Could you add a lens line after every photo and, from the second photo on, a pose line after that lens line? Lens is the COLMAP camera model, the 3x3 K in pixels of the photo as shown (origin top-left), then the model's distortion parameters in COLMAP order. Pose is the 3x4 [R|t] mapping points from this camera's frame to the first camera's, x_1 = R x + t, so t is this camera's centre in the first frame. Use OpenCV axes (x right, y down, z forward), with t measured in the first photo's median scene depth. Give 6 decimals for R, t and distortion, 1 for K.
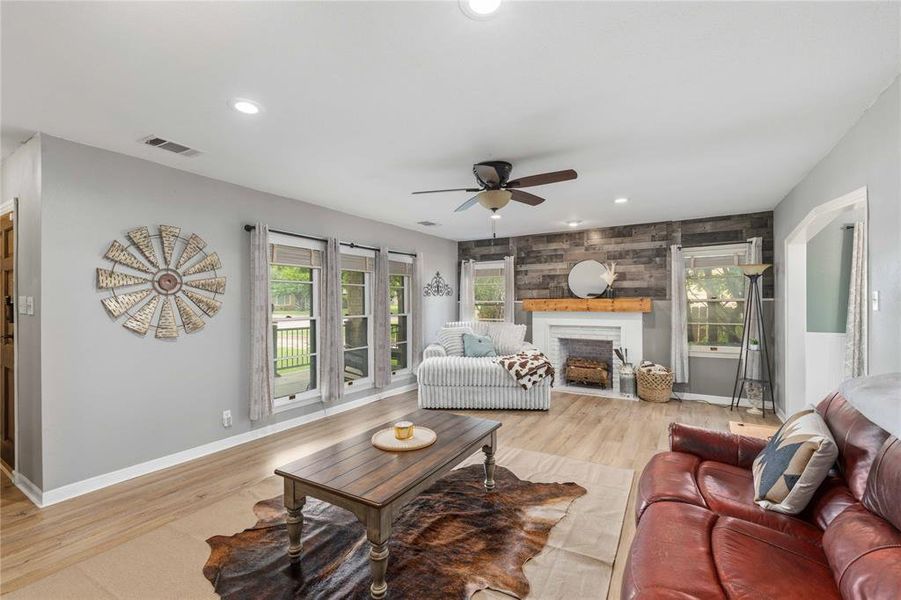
lens RADIAL K [[394.6, 0, 444.9], [0, 394.6, 300.9], [0, 0, 1]] dist [0.000528, 0.000359]
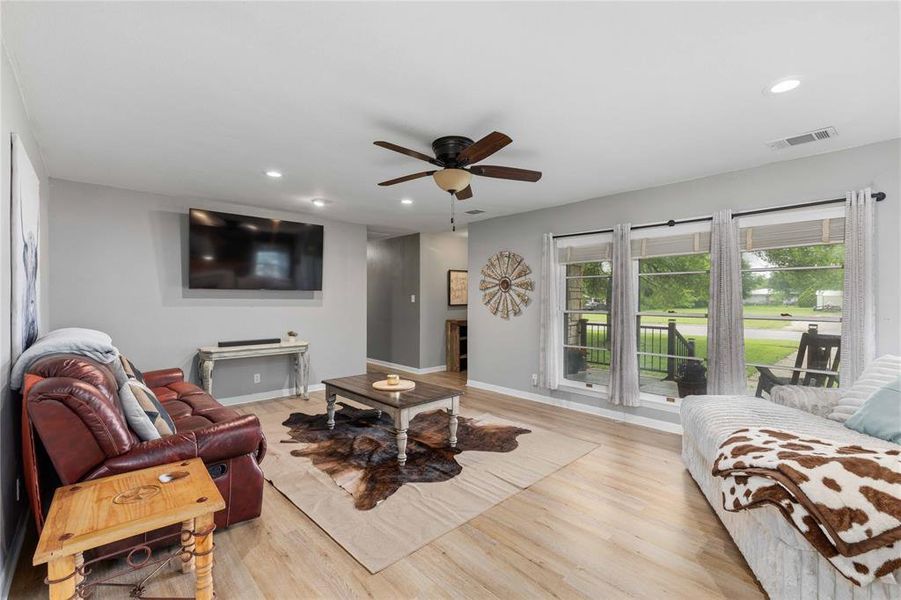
lens RADIAL K [[394.6, 0, 444.9], [0, 394.6, 300.9], [0, 0, 1]] dist [0.000528, 0.000359]
pose [[-0.270448, 0.008090, -0.962701, 0.568520], [0.000626, 0.999966, 0.008227, 0.005182], [0.962735, 0.001622, -0.270443, 0.698839]]
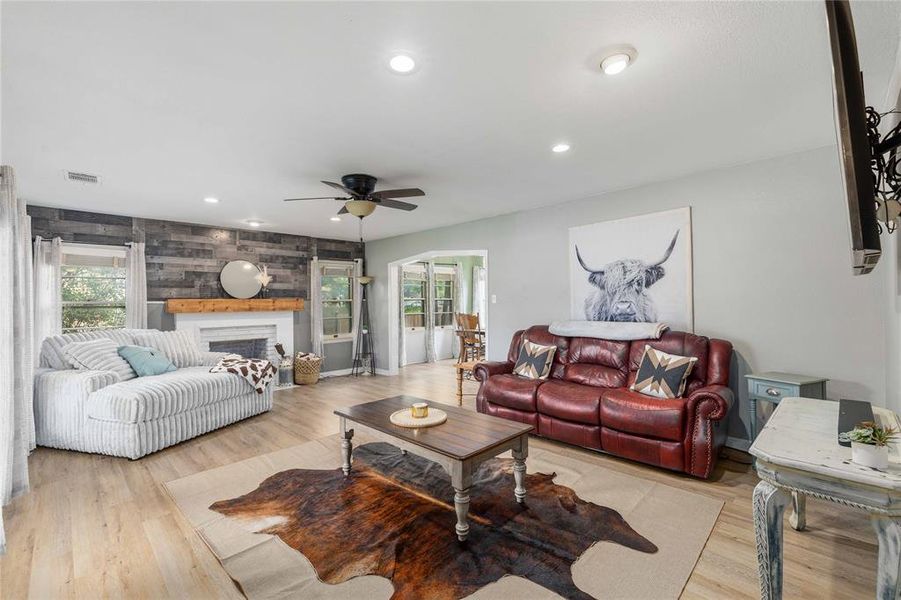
lens RADIAL K [[394.6, 0, 444.9], [0, 394.6, 300.9], [0, 0, 1]] dist [0.000528, 0.000359]
pose [[0.244433, 0.003972, 0.969658, -0.514437], [0.008181, 0.999948, -0.006158, 0.010537], [-0.969632, 0.009438, 0.244388, 0.284149]]
